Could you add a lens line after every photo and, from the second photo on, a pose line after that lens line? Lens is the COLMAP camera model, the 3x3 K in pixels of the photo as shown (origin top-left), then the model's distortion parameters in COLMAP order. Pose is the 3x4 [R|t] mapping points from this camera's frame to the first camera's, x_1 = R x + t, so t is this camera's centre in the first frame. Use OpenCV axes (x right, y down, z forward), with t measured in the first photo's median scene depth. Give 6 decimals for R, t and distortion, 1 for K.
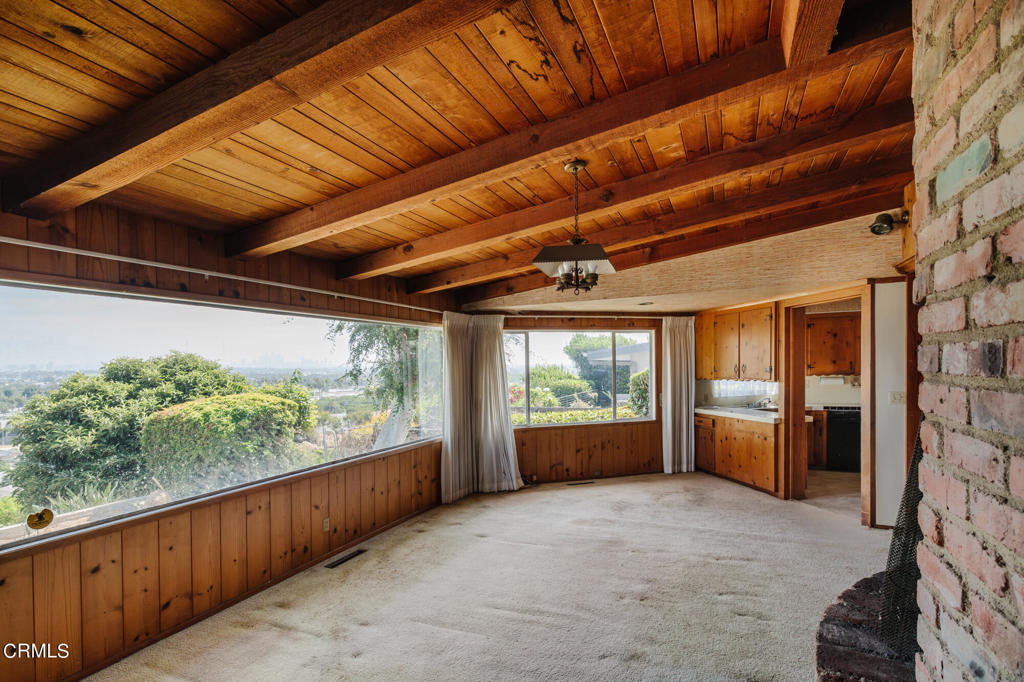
lens RADIAL K [[494.3, 0, 532.4], [0, 494.3, 382.0], [0, 0, 1]] dist [0.001020, 0.000928]
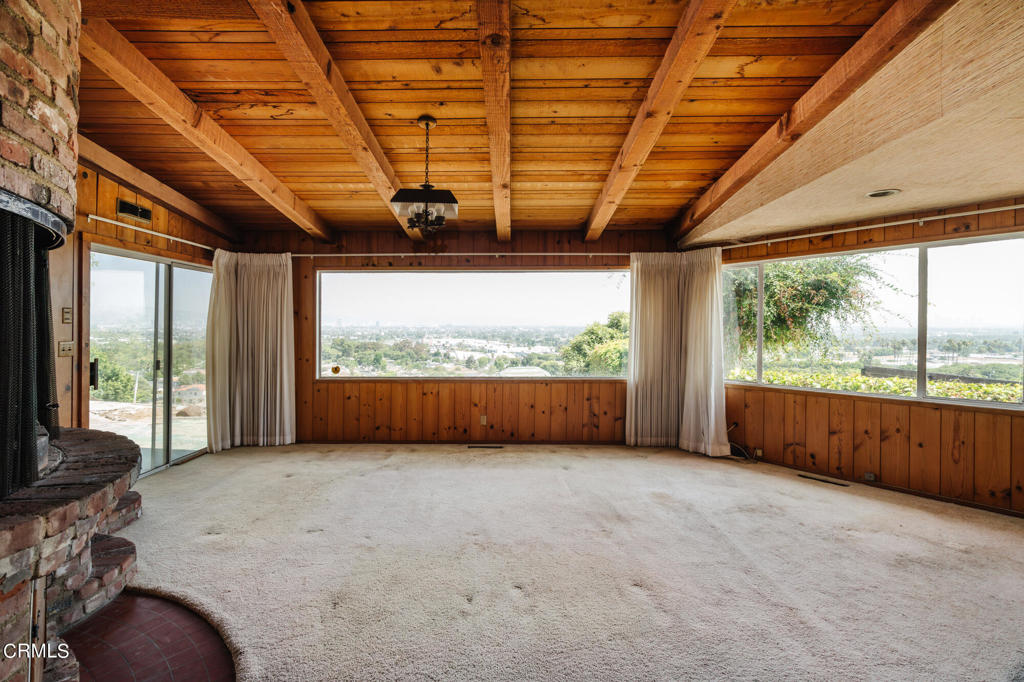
lens RADIAL K [[468.1, 0, 506.3], [0, 468.1, 330.7], [0, 0, 1]] dist [0.000559, 0.004078]
pose [[0.363299, 0.022912, -0.931391, 0.551312], [-0.040222, 0.999151, 0.008891, 0.014475], [0.930804, 0.034232, 0.363912, 0.375102]]
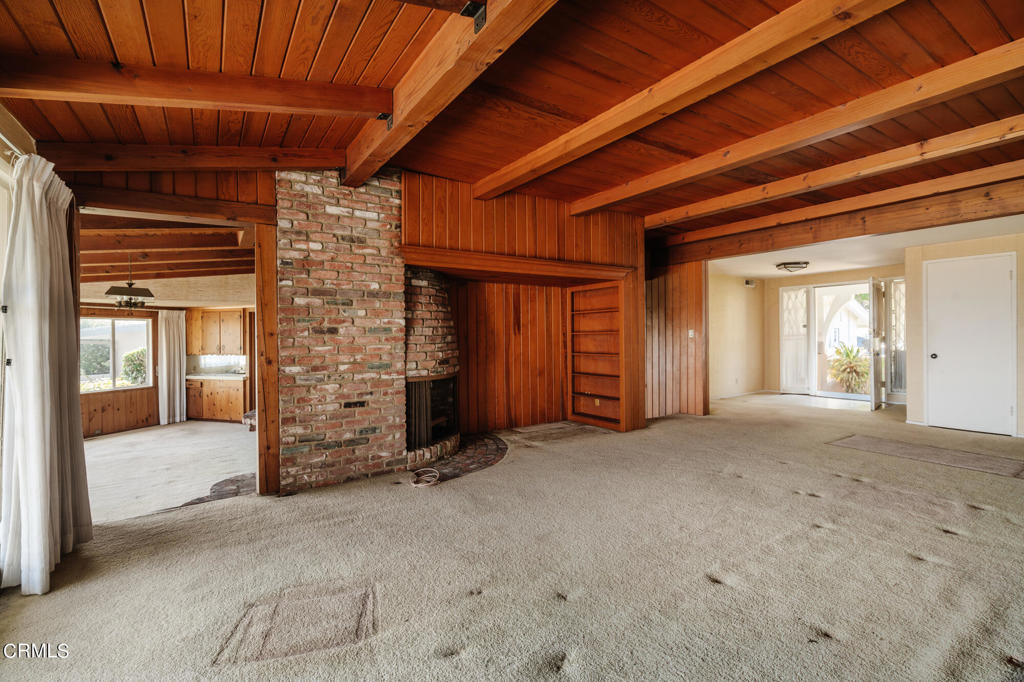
lens RADIAL K [[468.1, 0, 507.9], [0, 468.1, 341.1], [0, 0, 1]] dist [0.000559, 0.004078]
pose [[0.581131, 0.005995, 0.813788, -0.251327], [0.024088, 0.999408, -0.024564, 0.010417], [-0.813453, 0.033877, 0.580643, -0.584137]]
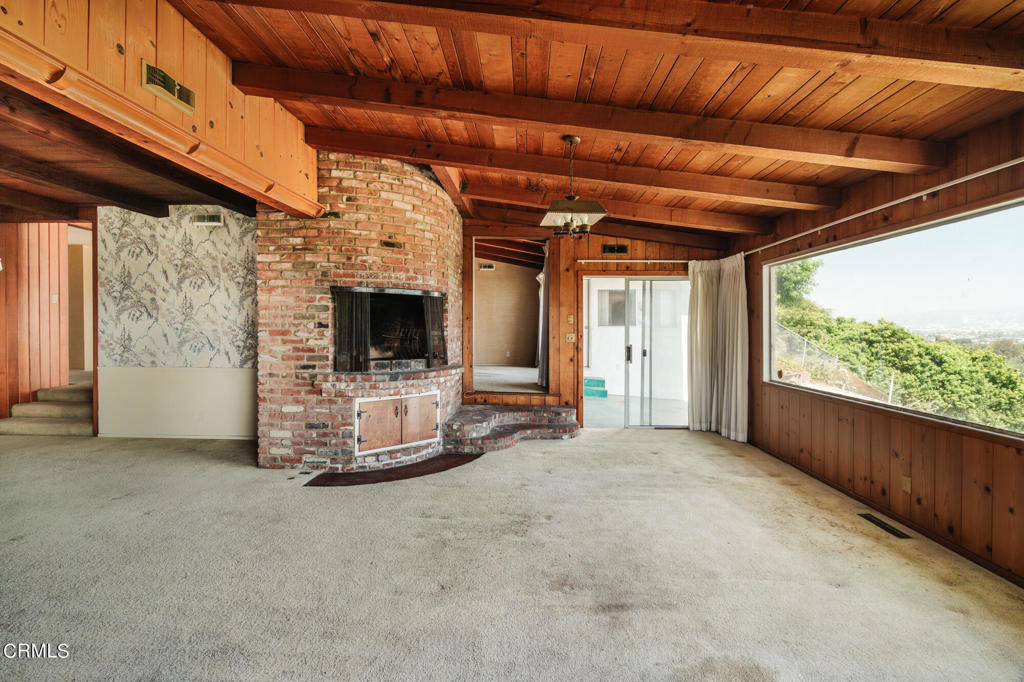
lens RADIAL K [[468.1, 0, 506.8], [0, 468.1, 329.6], [0, 0, 1]] dist [0.000559, 0.004078]
pose [[-0.940924, 0.014399, -0.338312, 0.306743], [-0.001052, 0.998966, 0.045445, -0.000355], [0.338616, 0.043116, -0.939936, 0.986339]]
